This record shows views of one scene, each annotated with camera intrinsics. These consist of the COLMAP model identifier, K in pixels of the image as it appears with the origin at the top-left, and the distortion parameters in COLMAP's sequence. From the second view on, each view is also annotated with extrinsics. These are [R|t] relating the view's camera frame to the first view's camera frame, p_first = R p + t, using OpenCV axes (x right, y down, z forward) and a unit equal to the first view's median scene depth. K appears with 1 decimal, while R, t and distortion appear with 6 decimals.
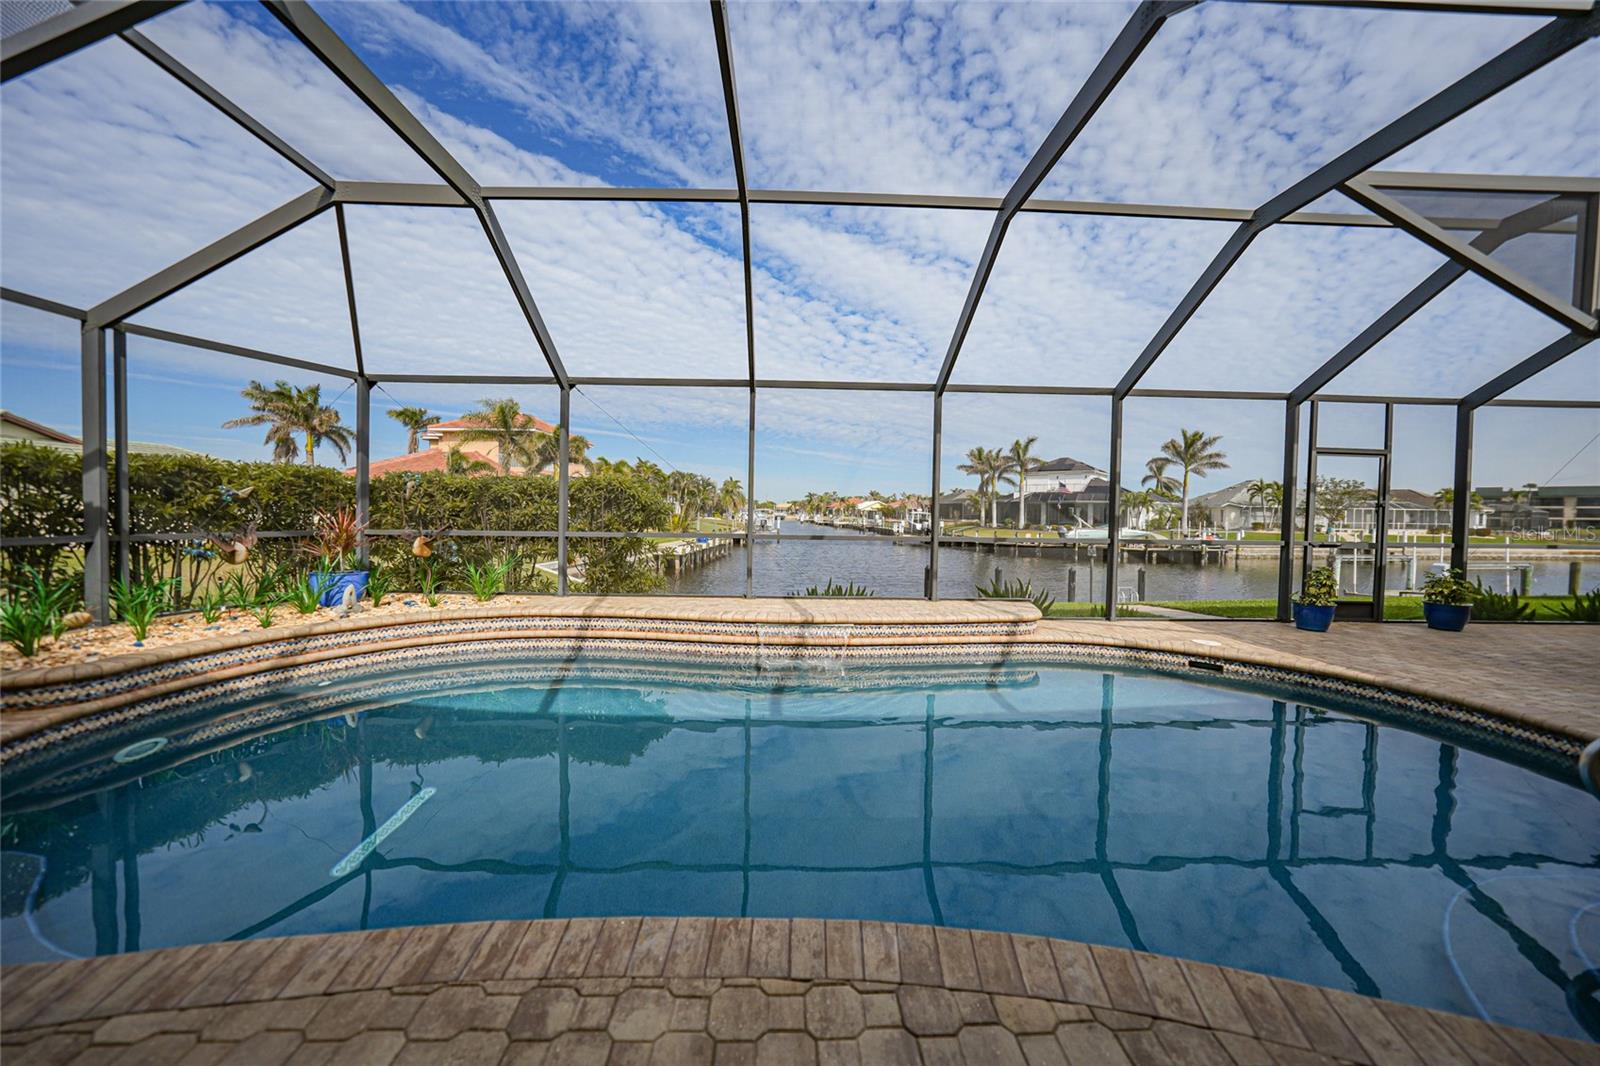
lens RADIAL K [[555.8, 0, 801.2], [0, 555.8, 527.5], [0, 0, 1]] dist [-0.027694, 0.006338]
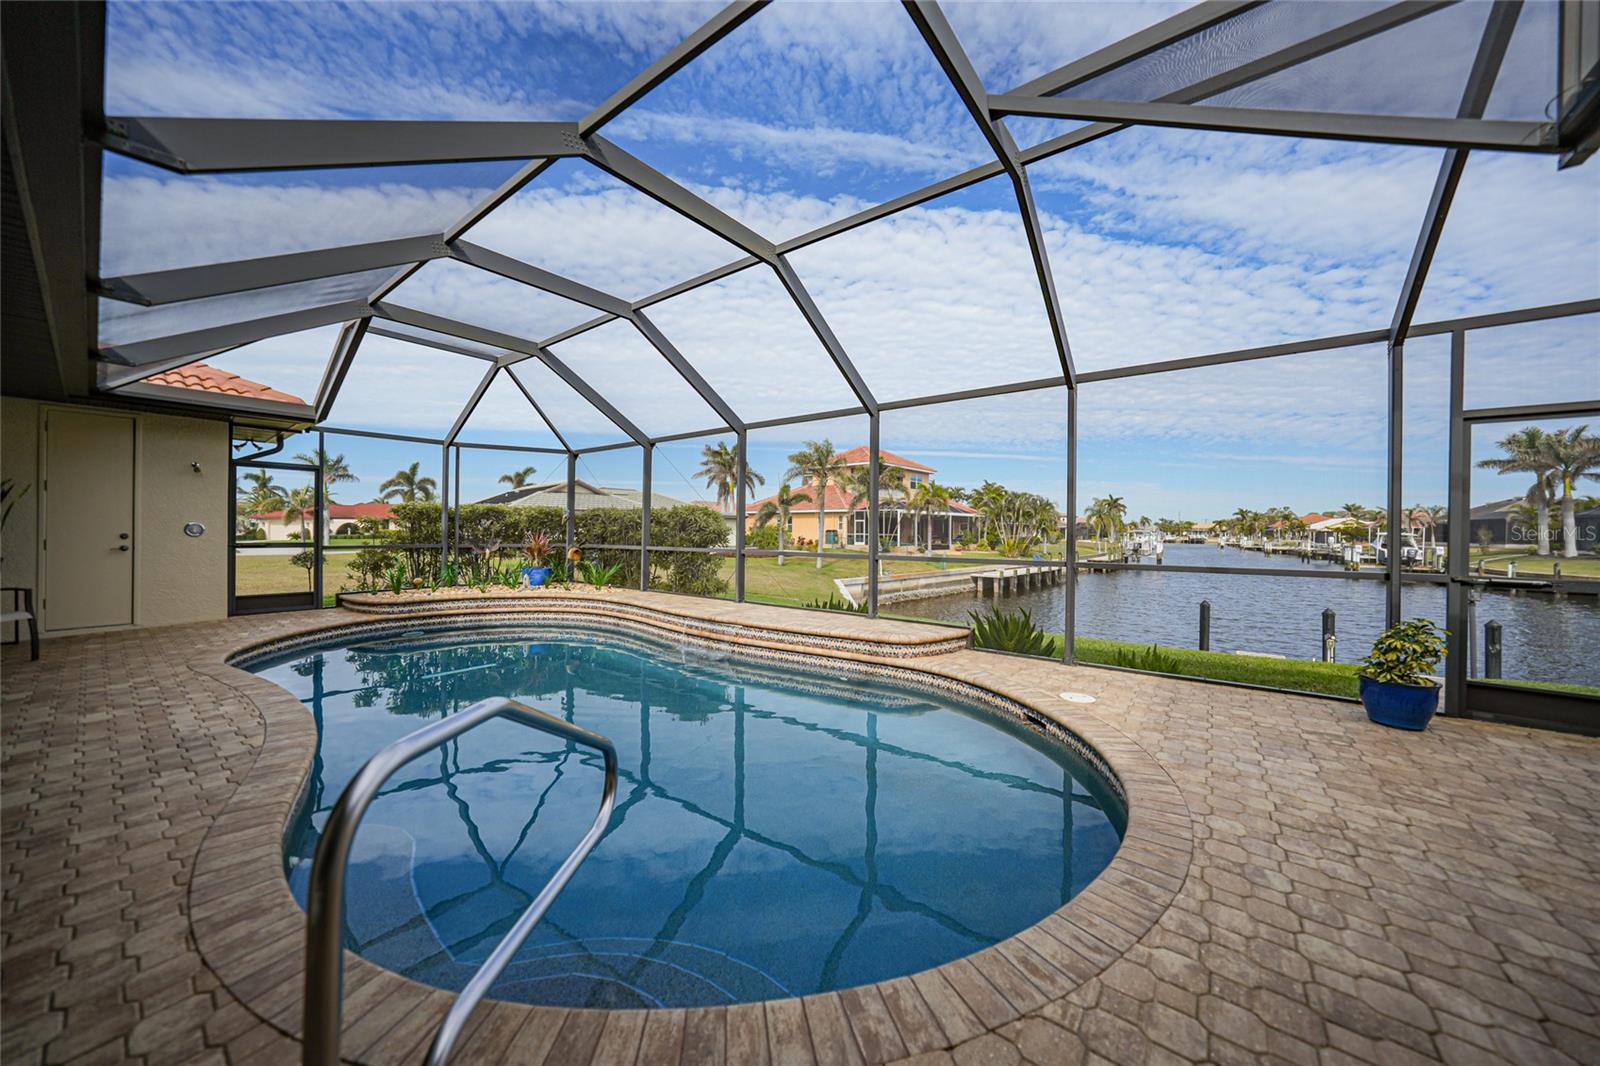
lens RADIAL K [[555.8, 0, 801.2], [0, 555.8, 527.5], [0, 0, 1]] dist [-0.027694, 0.006338]
pose [[0.777162, -0.012312, -0.629180, 0.908531], [-0.013716, 0.999240, -0.036496, 0.006844], [0.629151, 0.036993, 0.776402, 0.153421]]
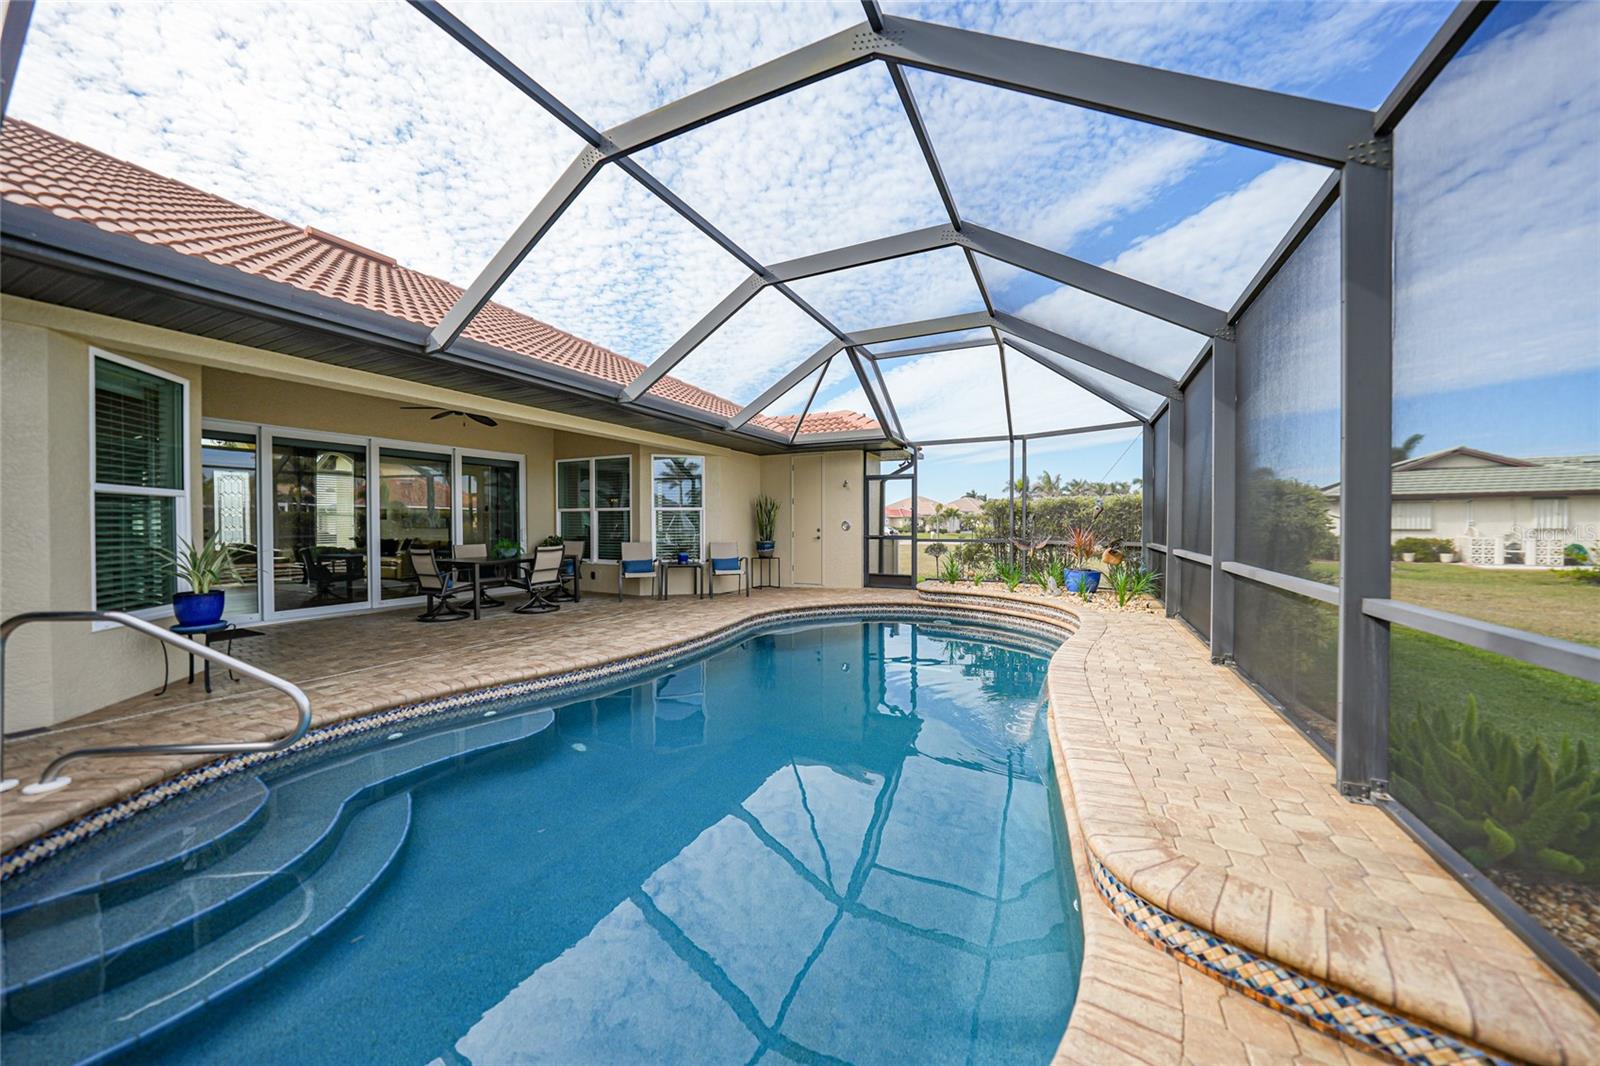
lens RADIAL K [[555.8, 0, 801.2], [0, 555.8, 527.5], [0, 0, 1]] dist [-0.027694, 0.006338]
pose [[-0.466514, -0.005682, -0.884496, 0.784702], [-0.030764, 0.999479, 0.009805, -0.022177], [0.883979, 0.031784, -0.466445, 1.004124]]
